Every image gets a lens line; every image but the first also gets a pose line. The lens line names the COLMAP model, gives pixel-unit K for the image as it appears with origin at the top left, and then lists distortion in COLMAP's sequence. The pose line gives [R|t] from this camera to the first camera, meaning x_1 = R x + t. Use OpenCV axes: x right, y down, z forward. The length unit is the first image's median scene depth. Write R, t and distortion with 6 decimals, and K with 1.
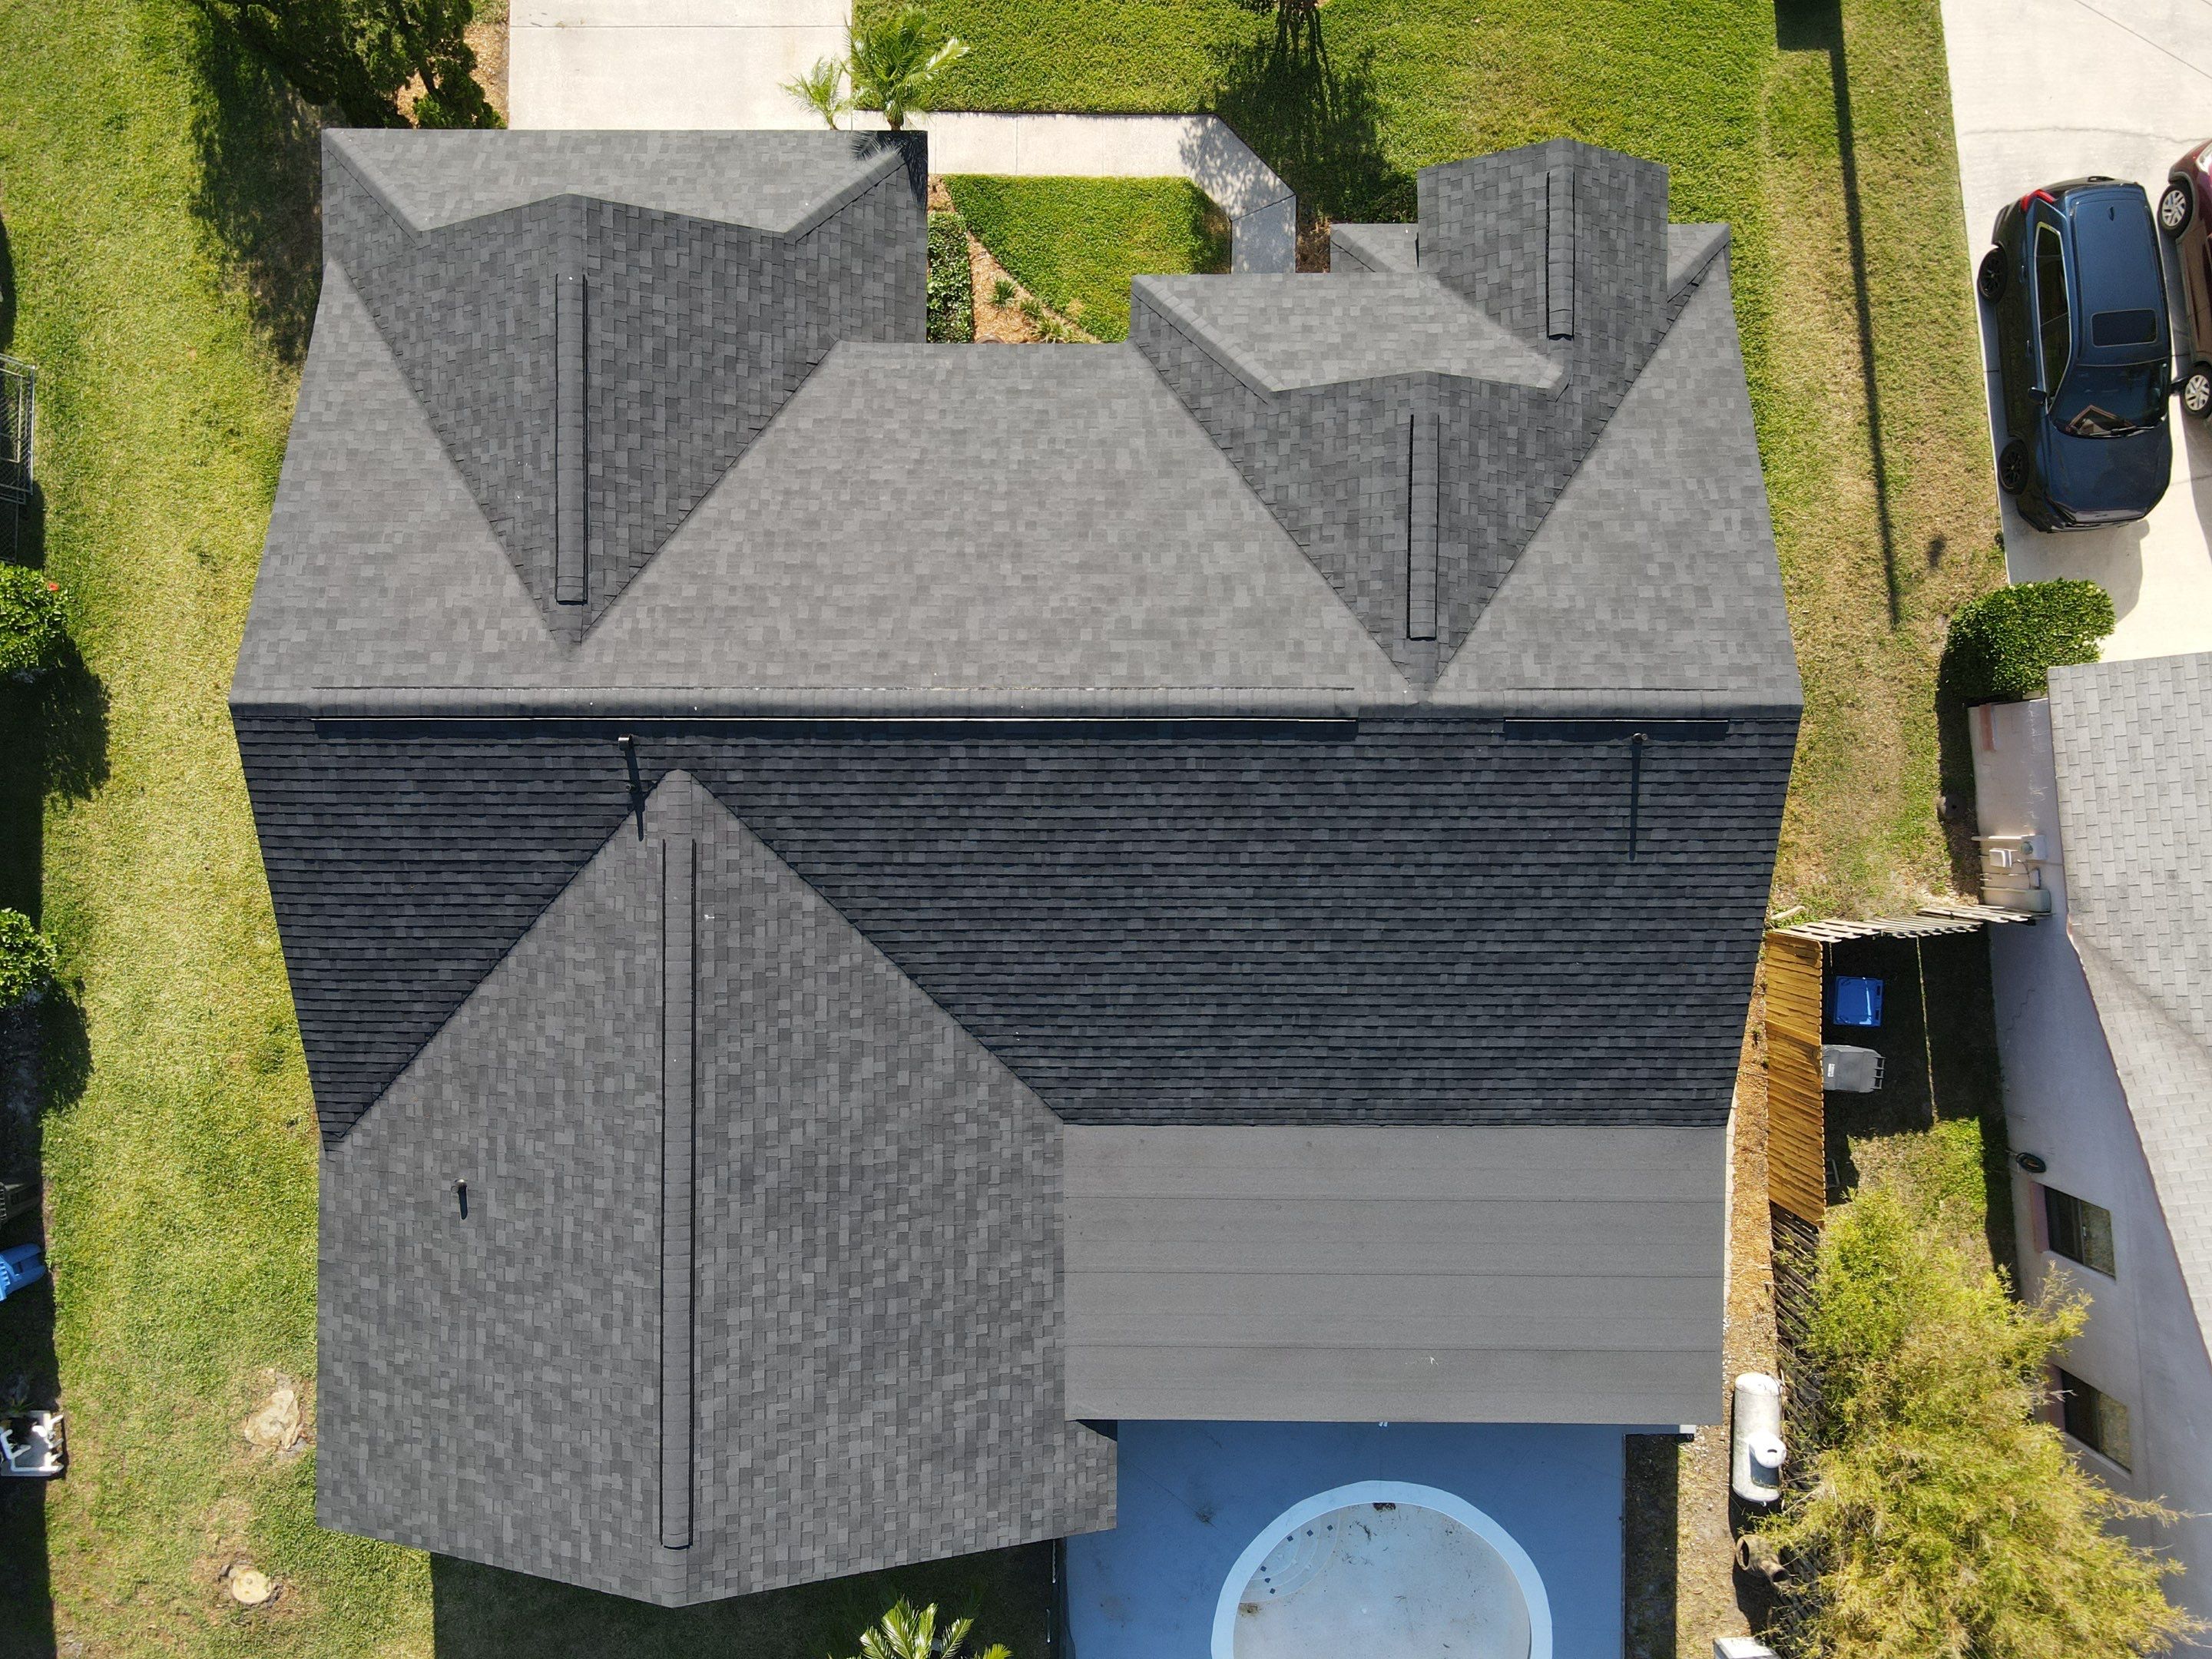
lens RADIAL K [[1630.6, 0, 1061.1], [0, 1630.6, 854.7], [0, 0, 1]] dist [0.014126, -0.001193]
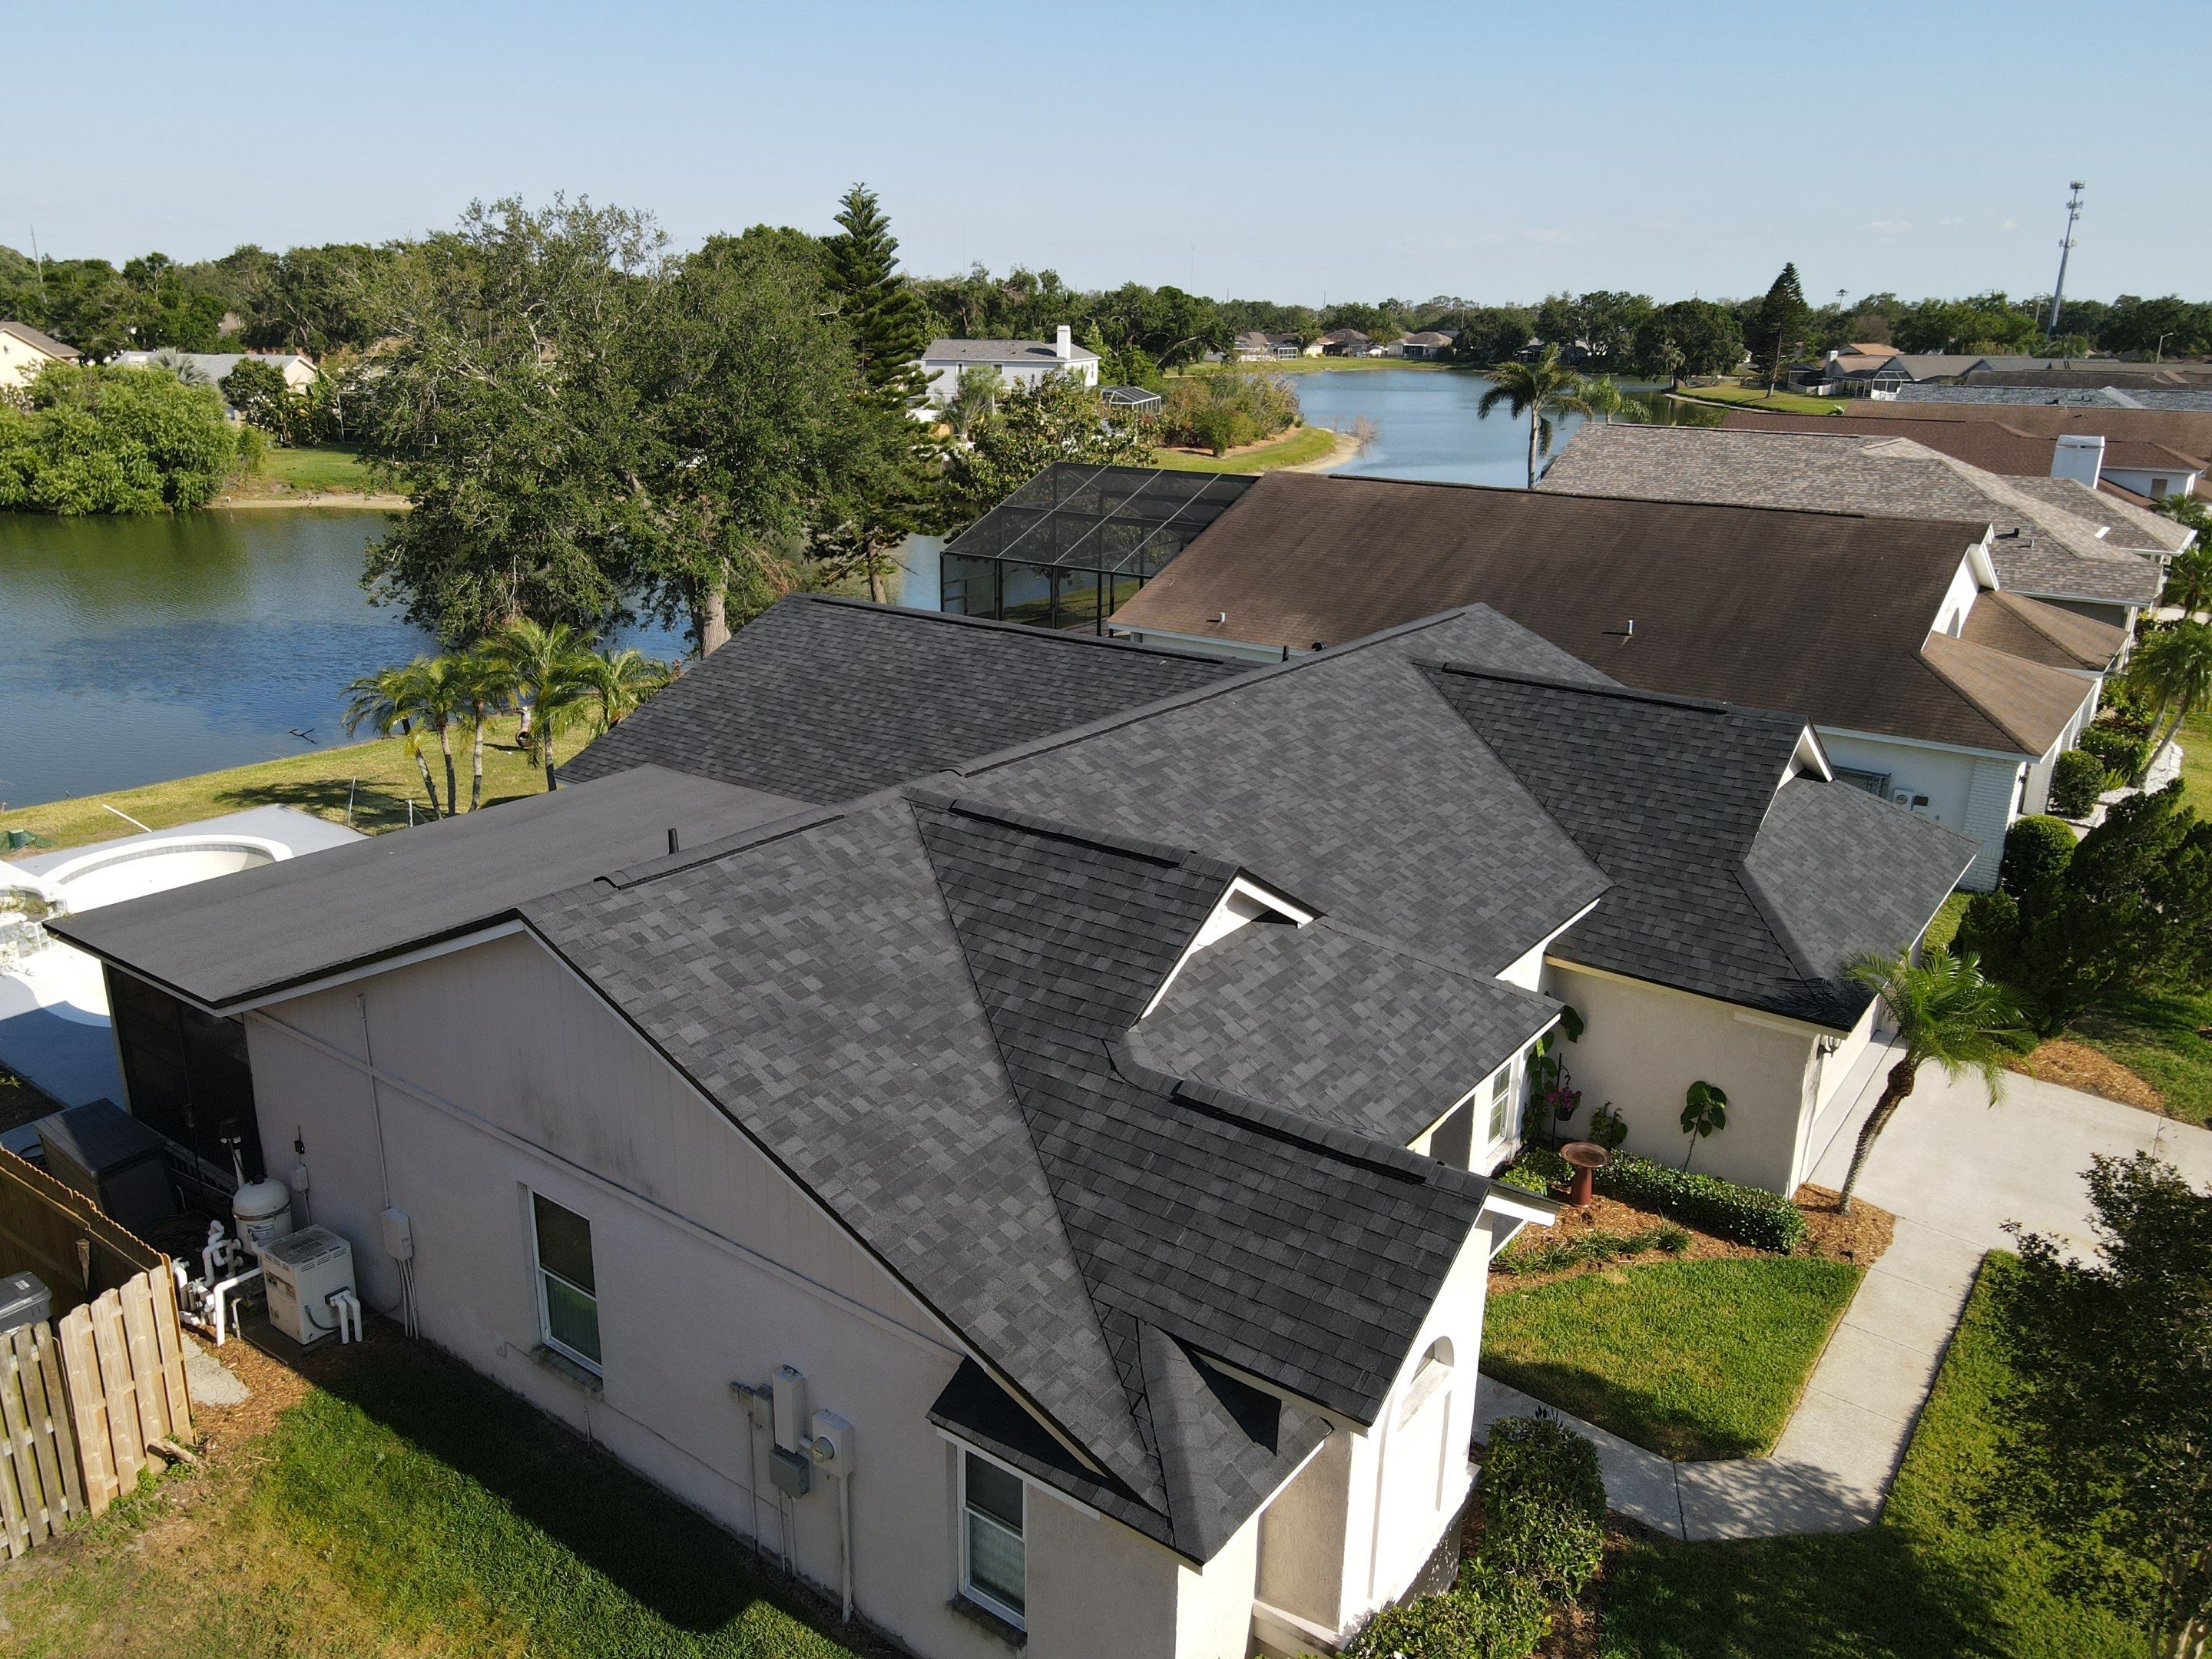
lens RADIAL K [[1601.0, 0, 1047.3], [0, 1601.0, 814.5], [0, 0, 1]] dist [0.006777, -0.008085]
pose [[-0.601691, 0.253362, -0.757480, 0.725235], [-0.798620, -0.206486, 0.565304, -0.557211], [-0.013182, 0.945077, 0.326581, 0.665076]]
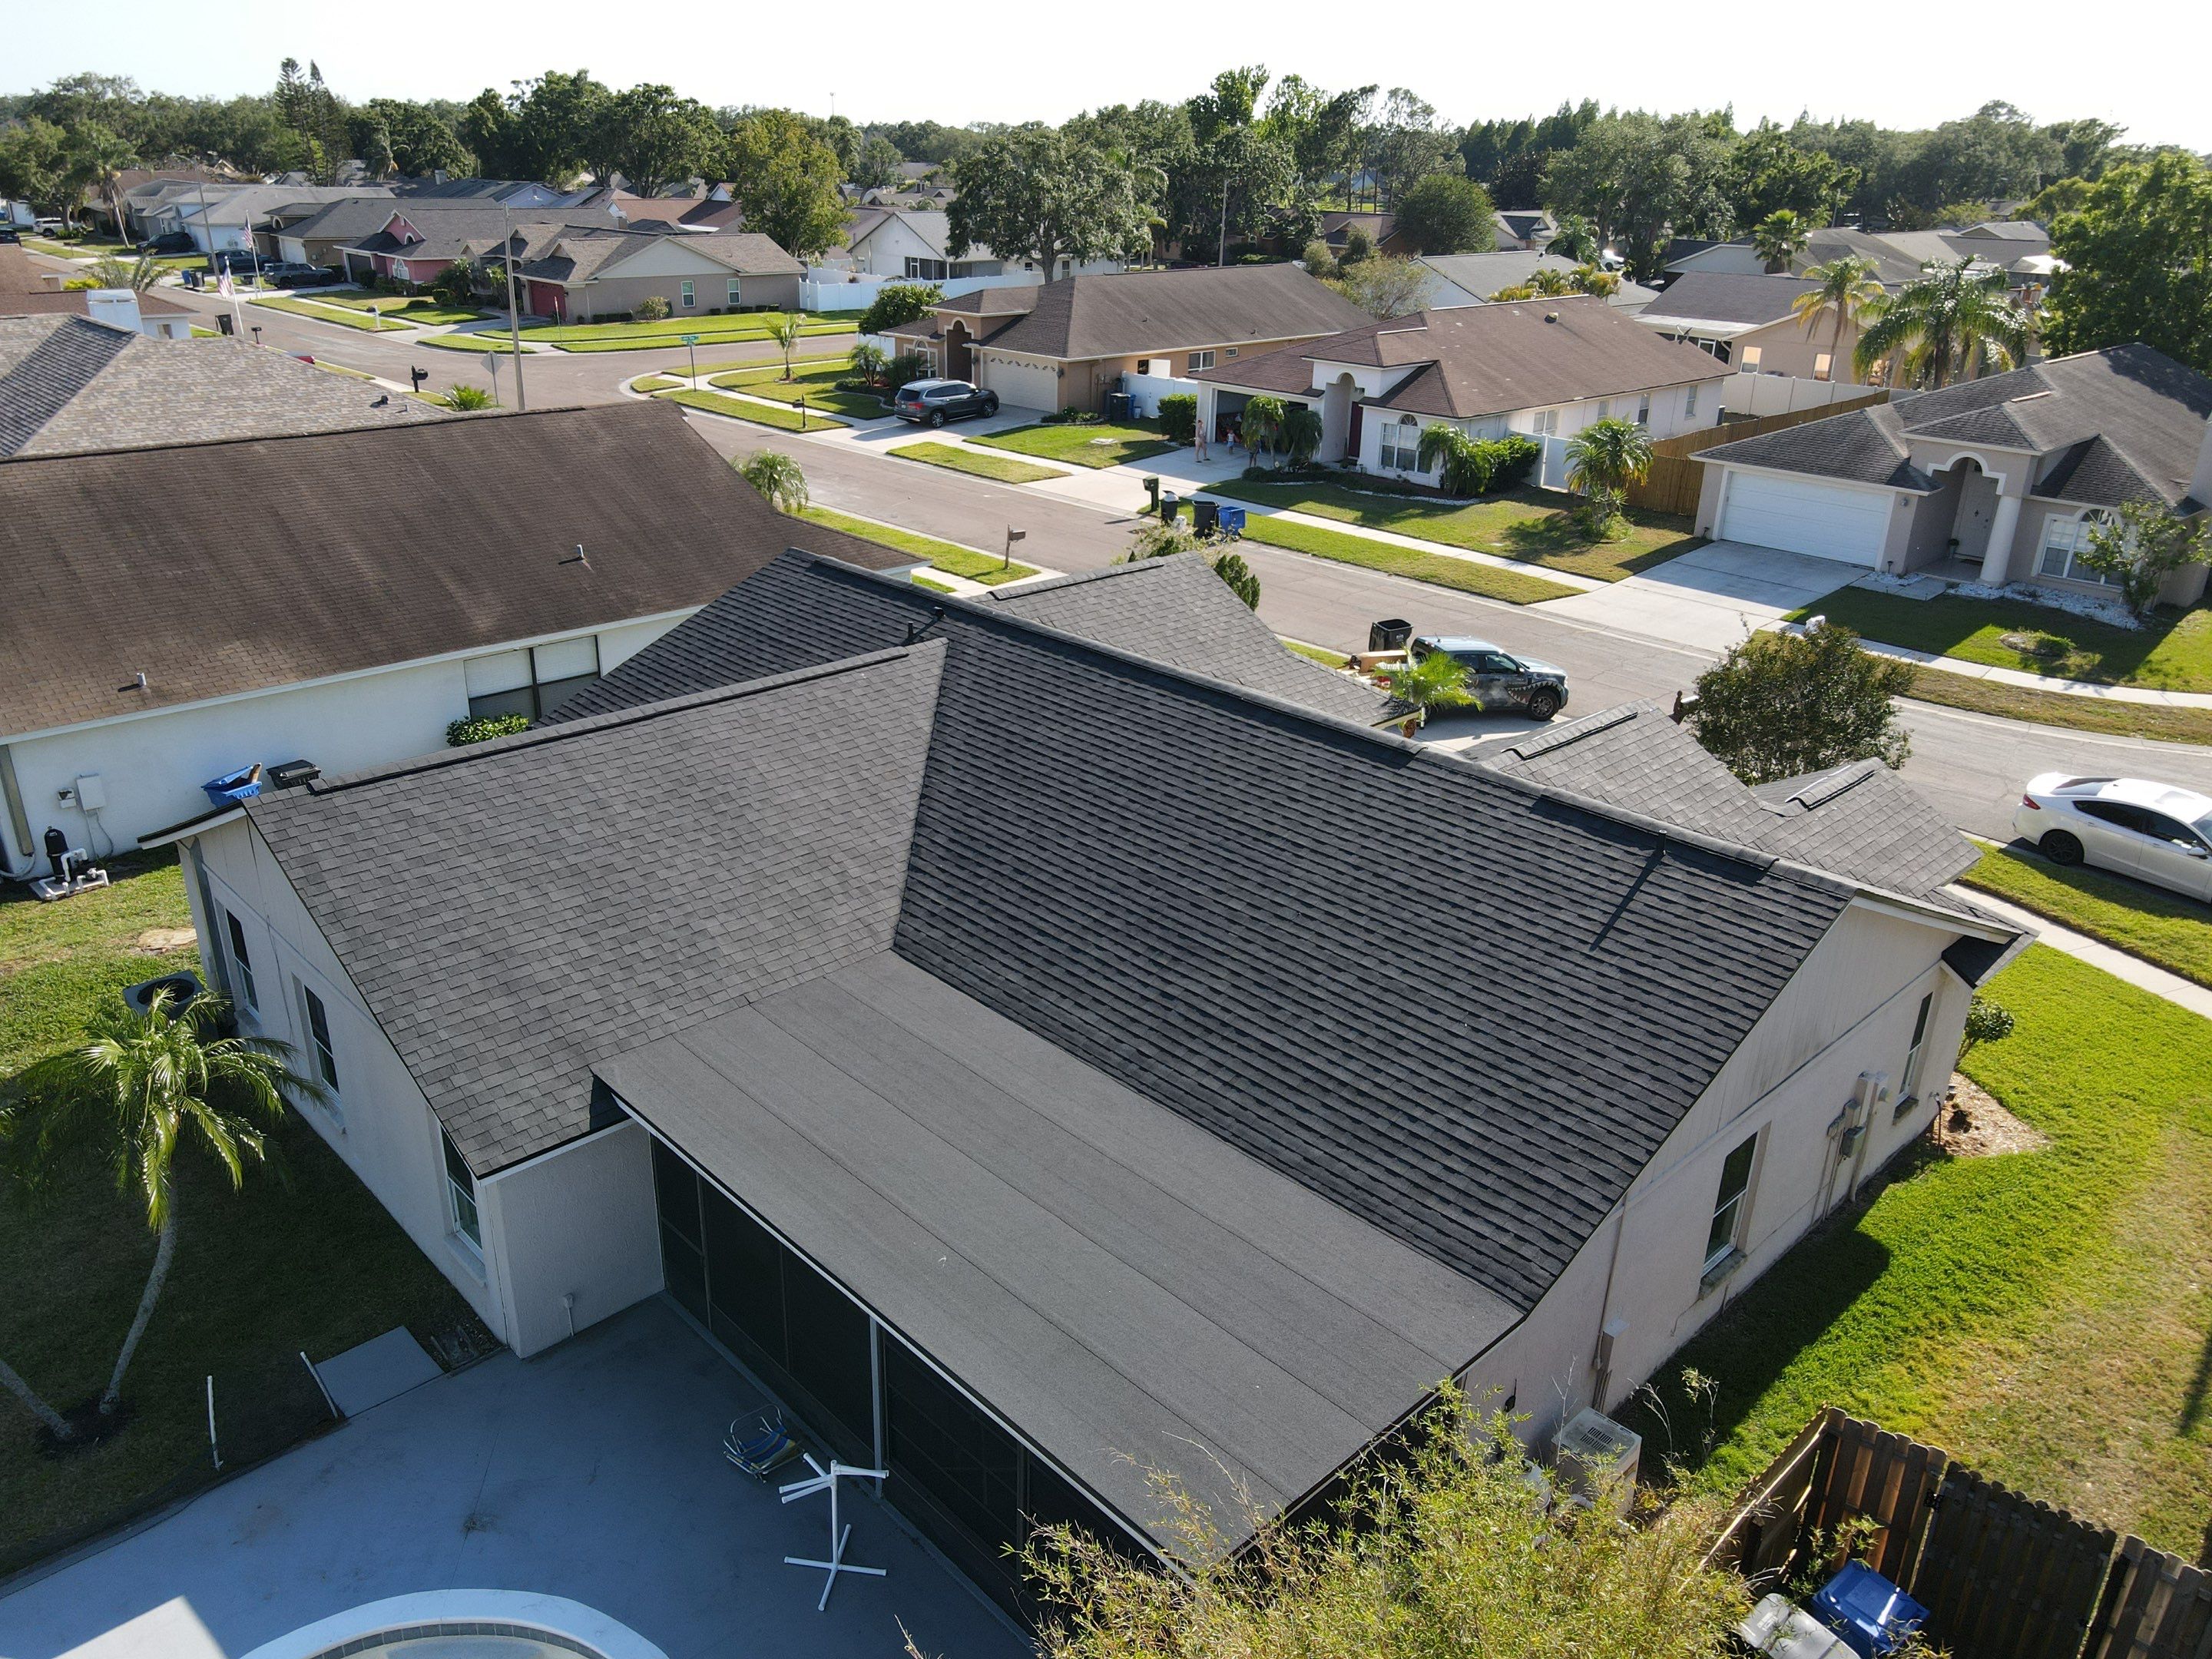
lens RADIAL K [[1601.8, 0, 1048.5], [0, 1601.8, 841.6], [0, 0, 1]] dist [0.015434, 0.009749]
pose [[0.673790, 0.325605, -0.663317, 0.638445], [-0.737517, 0.240979, -0.630871, 0.654361], [-0.045569, 0.914281, 0.402508, 0.591256]]
